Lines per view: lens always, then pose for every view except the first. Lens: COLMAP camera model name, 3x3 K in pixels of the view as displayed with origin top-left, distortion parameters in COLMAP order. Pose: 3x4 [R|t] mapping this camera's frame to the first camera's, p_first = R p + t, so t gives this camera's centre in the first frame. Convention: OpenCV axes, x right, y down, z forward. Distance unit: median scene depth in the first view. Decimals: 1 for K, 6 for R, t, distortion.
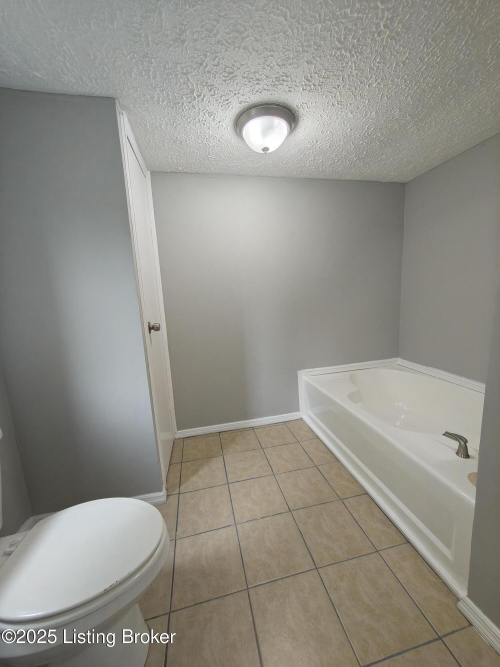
lens RADIAL K [[250.9, 0, 247.7], [0, 250.9, 331.1], [0, 0, 1]] dist [-0.002598, 0.000586]
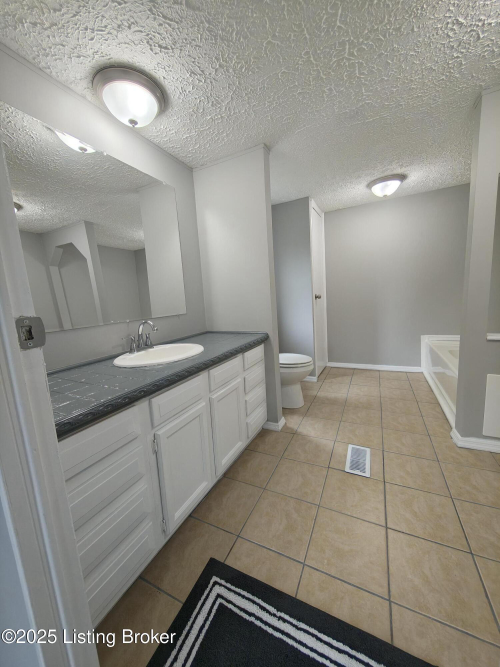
lens RADIAL K [[250.9, 0, 248.1], [0, 250.9, 333.4], [0, 0, 1]] dist [-0.002598, 0.000586]
pose [[0.783154, 0.092324, -0.614936, 0.447523], [-0.064096, 0.995634, 0.067852, 0.175414], [0.618515, -0.013723, 0.785653, -0.924685]]
